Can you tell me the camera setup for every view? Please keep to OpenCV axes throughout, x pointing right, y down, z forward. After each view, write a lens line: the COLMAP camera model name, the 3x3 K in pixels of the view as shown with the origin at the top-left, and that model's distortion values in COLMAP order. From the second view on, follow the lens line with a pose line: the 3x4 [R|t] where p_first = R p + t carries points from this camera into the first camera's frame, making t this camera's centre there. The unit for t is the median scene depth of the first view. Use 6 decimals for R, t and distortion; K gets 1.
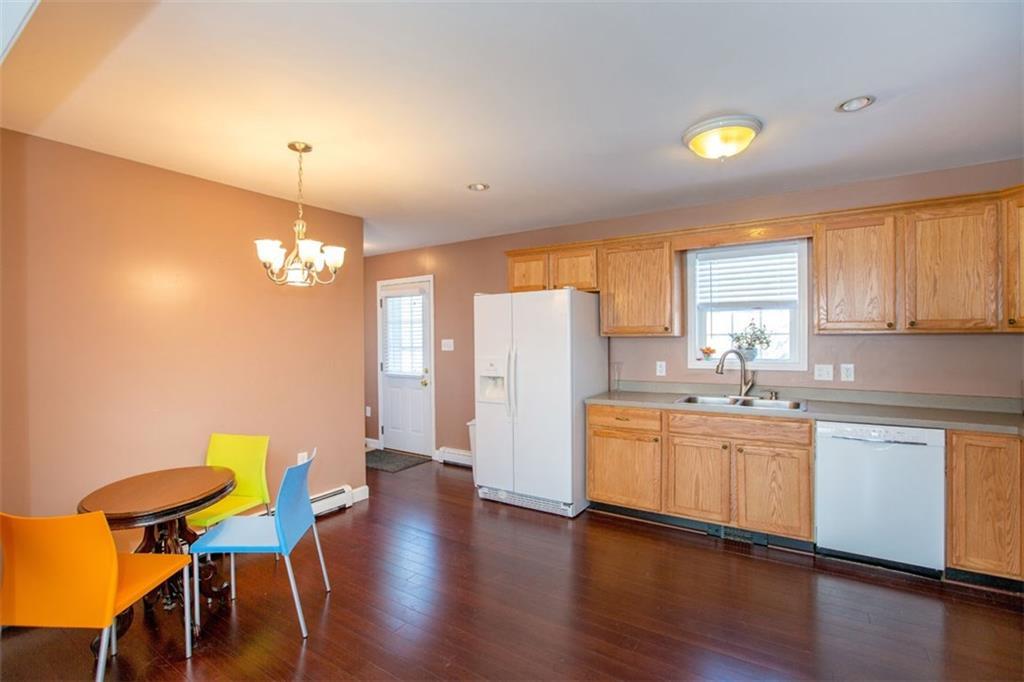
lens RADIAL K [[493.8, 0, 512.0], [0, 493.8, 341.0], [0, 0, 1]] dist [-0.000478, -0.000036]
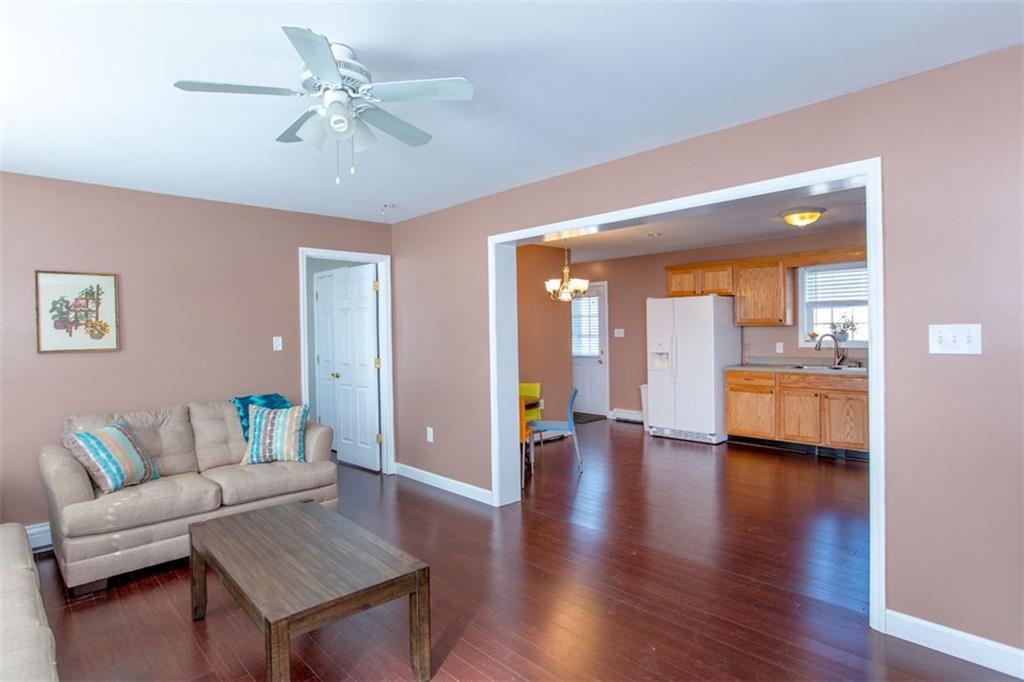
lens RADIAL K [[550.2, 0, 541.4], [0, 550.2, 337.0], [0, 0, 1]] dist [0.031787, 0.000042]
pose [[0.983318, -0.005267, -0.181818, -0.090935], [0.007133, 0.999928, 0.009610, 0.004143], [0.181754, -0.010747, 0.983285, -0.740509]]
